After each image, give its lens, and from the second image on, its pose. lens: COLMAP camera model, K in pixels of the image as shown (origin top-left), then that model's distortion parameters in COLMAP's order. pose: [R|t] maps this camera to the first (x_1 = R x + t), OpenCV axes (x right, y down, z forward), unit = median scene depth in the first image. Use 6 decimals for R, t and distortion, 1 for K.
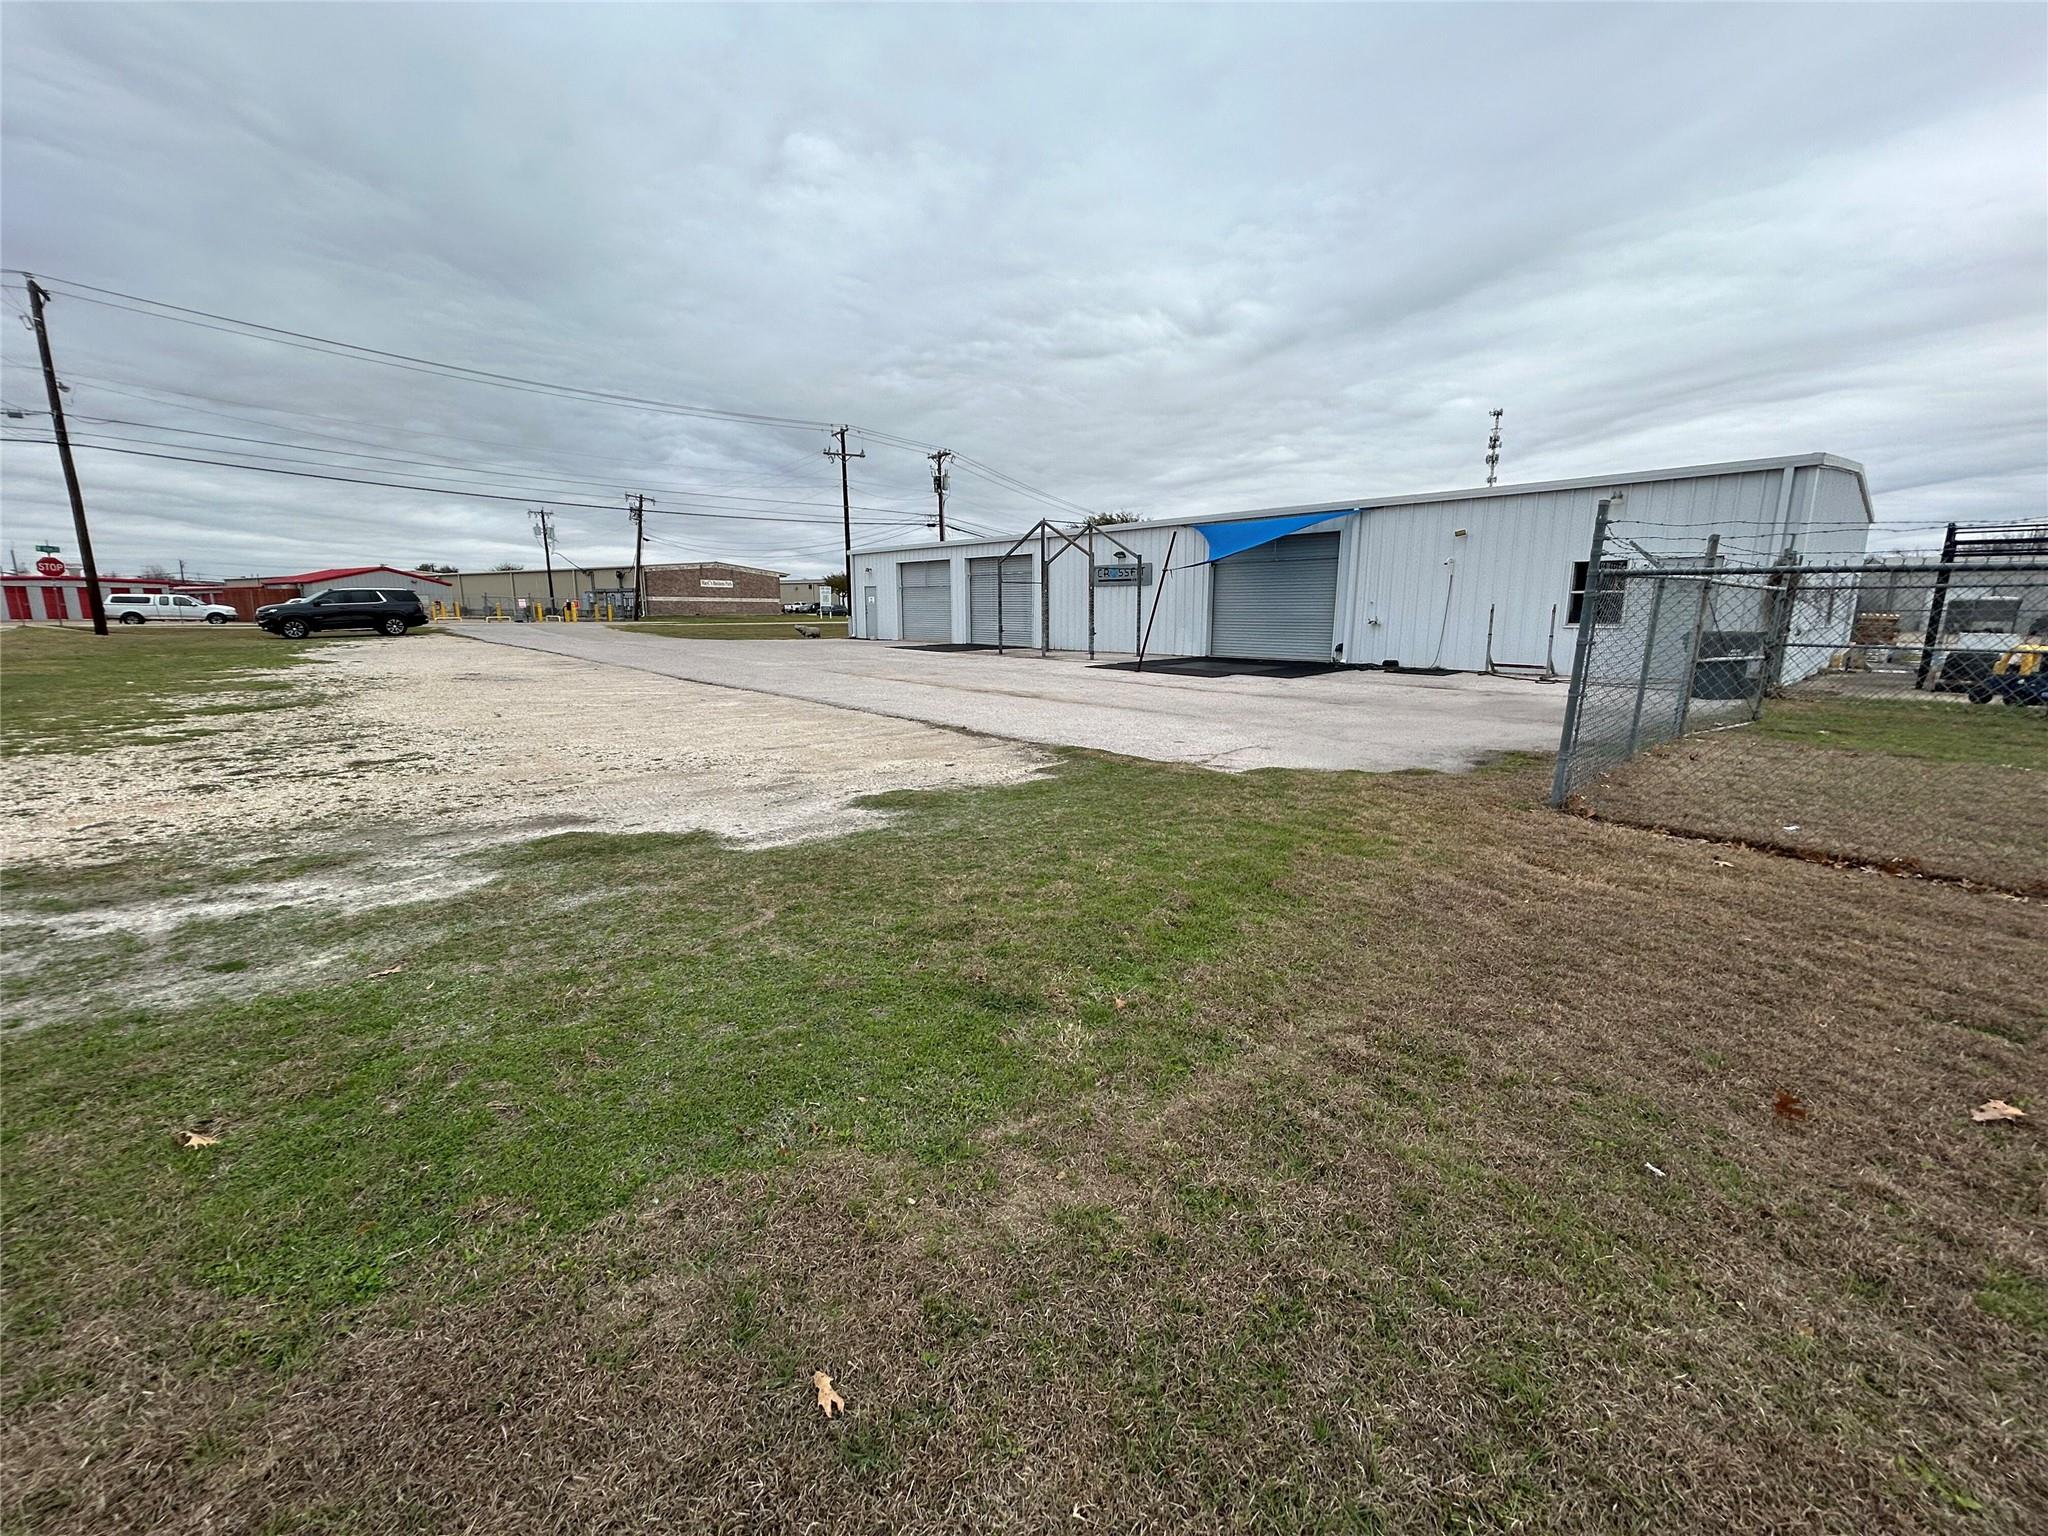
lens RADIAL K [[819.7, 0, 1030.2], [0, 819.7, 764.9], [0, 0, 1]] dist [0.000504, -0.000041]
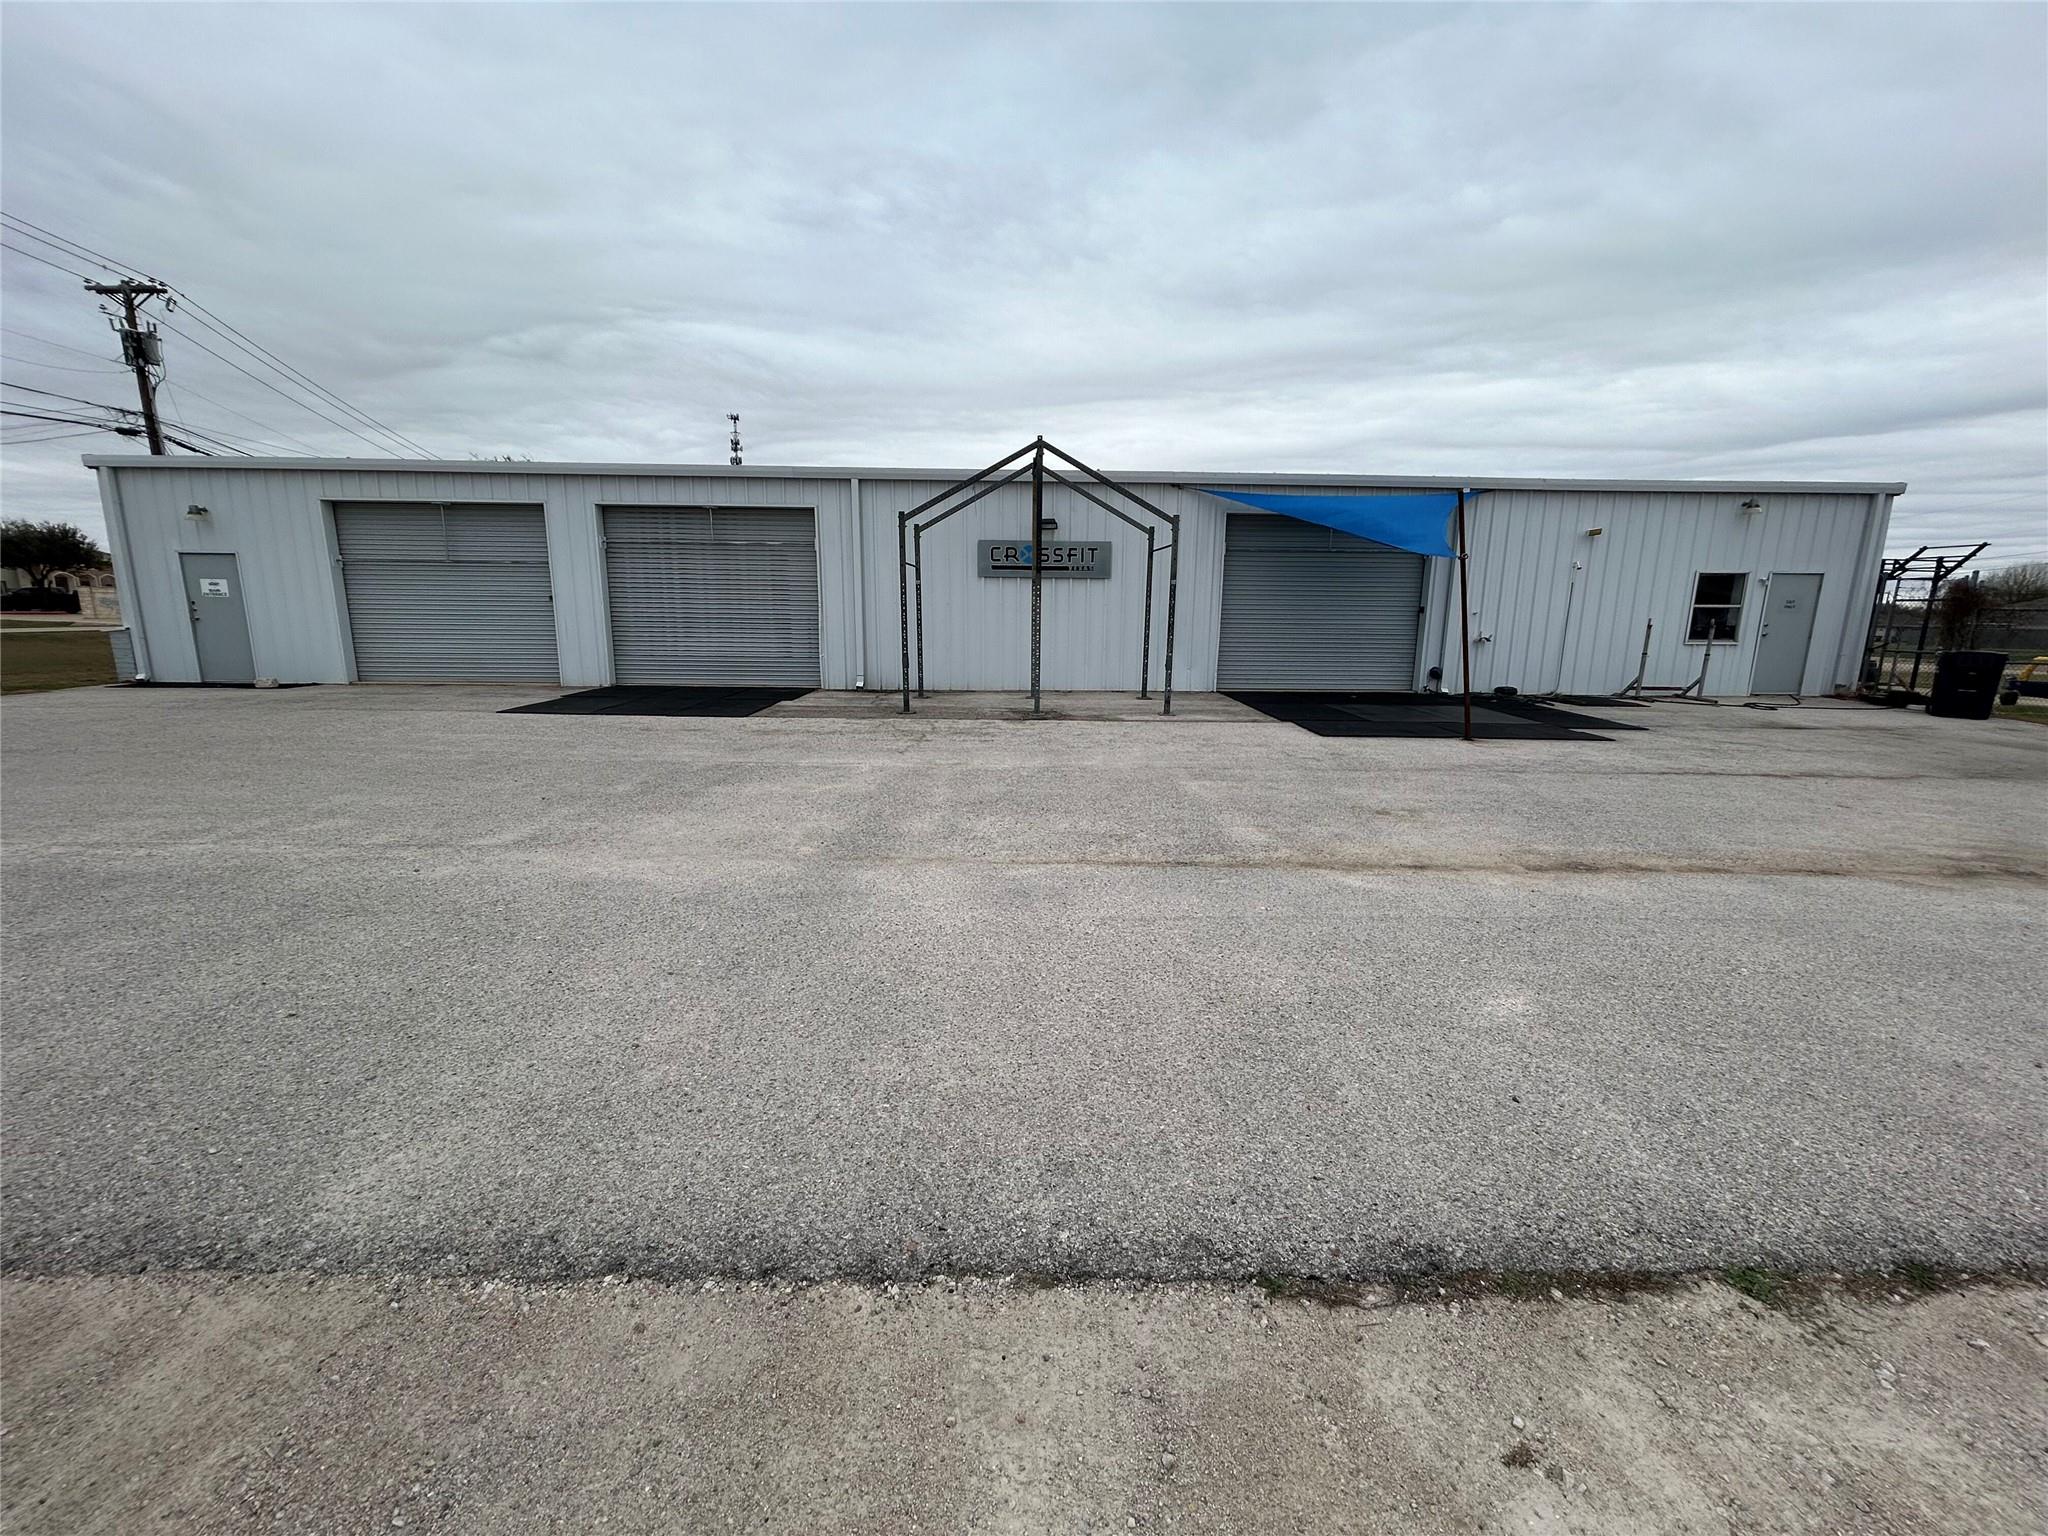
lens RADIAL K [[819.7, 0, 1030.2], [0, 819.7, 764.9], [0, 0, 1]] dist [0.000504, -0.000041]
pose [[0.659797, -0.136723, 0.738901, -0.259106], [0.131052, 0.989175, 0.066010, -0.097480], [-0.739928, 0.053281, 0.670572, 0.478829]]
